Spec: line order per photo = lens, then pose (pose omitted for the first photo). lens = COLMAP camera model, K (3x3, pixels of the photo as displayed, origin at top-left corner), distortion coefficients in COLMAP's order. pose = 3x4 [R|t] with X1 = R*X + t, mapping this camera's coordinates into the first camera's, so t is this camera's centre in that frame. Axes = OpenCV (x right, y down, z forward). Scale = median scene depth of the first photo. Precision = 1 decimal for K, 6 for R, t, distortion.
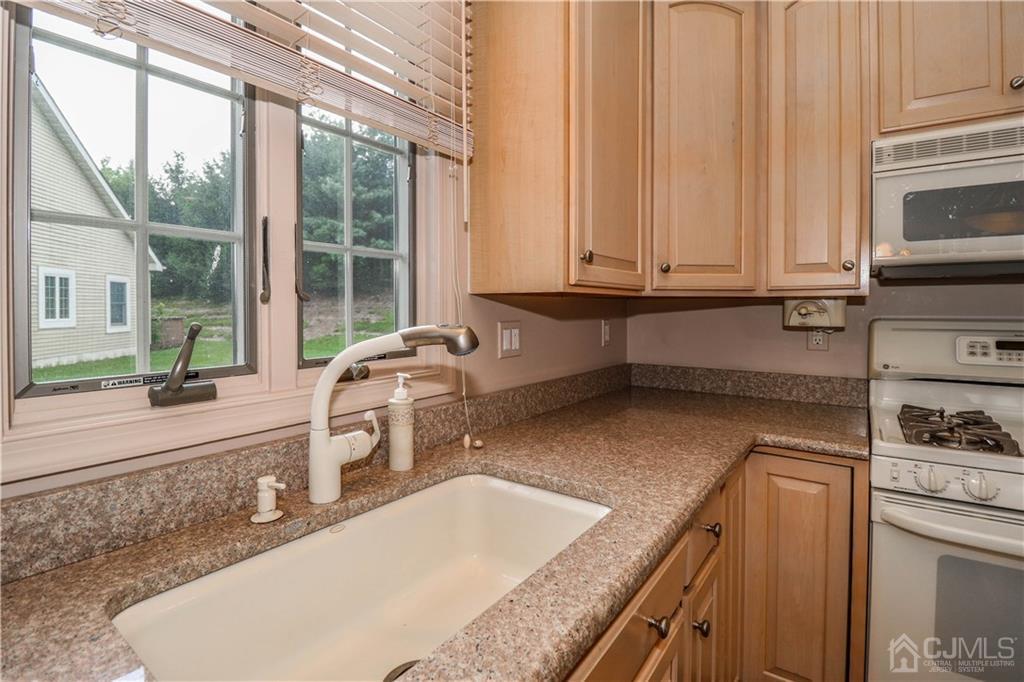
lens RADIAL K [[498.6, 0, 504.2], [0, 498.6, 311.6], [0, 0, 1]] dist [-0.013652, -0.003562]
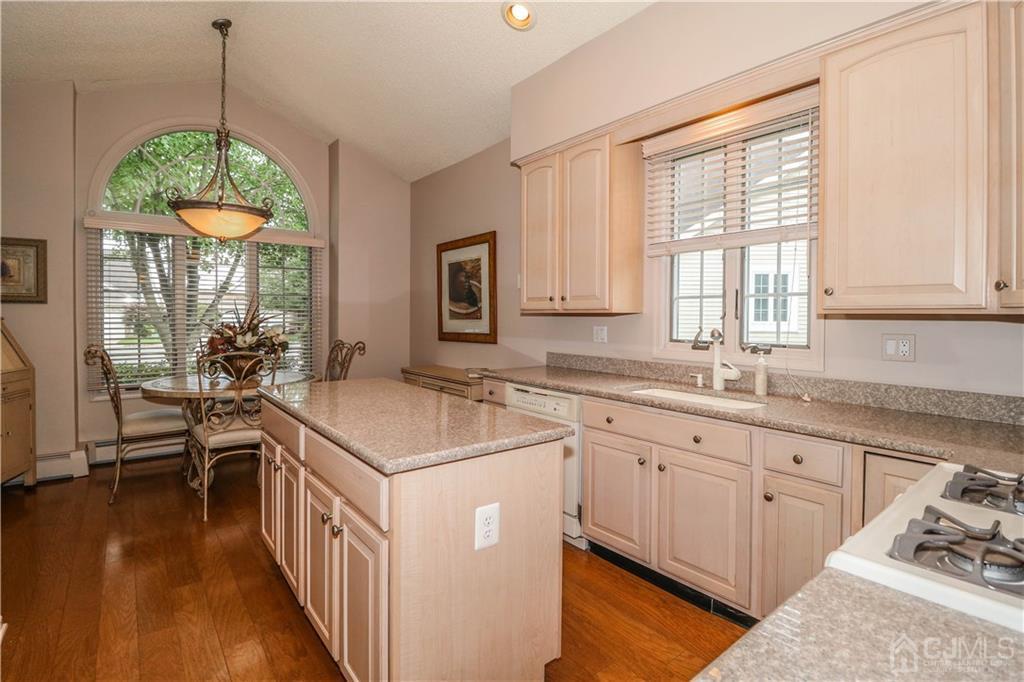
lens RADIAL K [[498.6, 0, 486.5], [0, 498.6, 318.8], [0, 0, 1]] dist [-0.013652, -0.003562]
pose [[-0.313865, -0.000315, -0.949467, 1.660733], [-0.018517, 0.999812, 0.005789, -0.009485], [0.949287, 0.019398, -0.313812, 0.382303]]
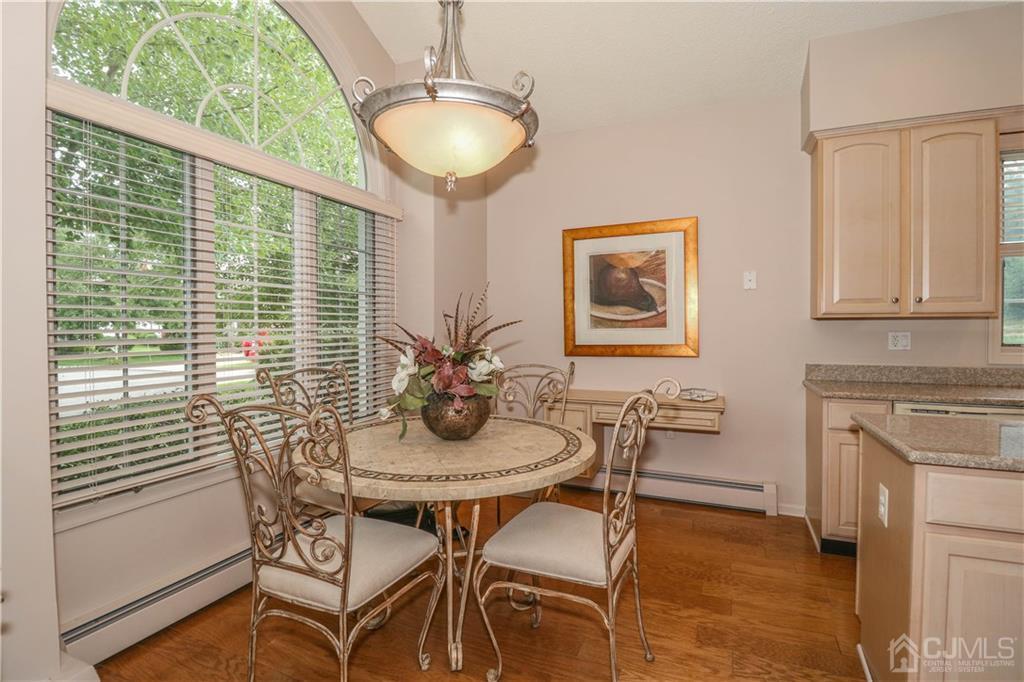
lens RADIAL K [[498.6, 0, 509.5], [0, 498.6, 330.5], [0, 0, 1]] dist [-0.013652, -0.003562]
pose [[0.213297, 0.003504, -0.976981, 0.997855], [-0.007335, 0.999971, 0.001985, 0.028511], [0.976960, 0.006743, 0.213317, -1.807618]]
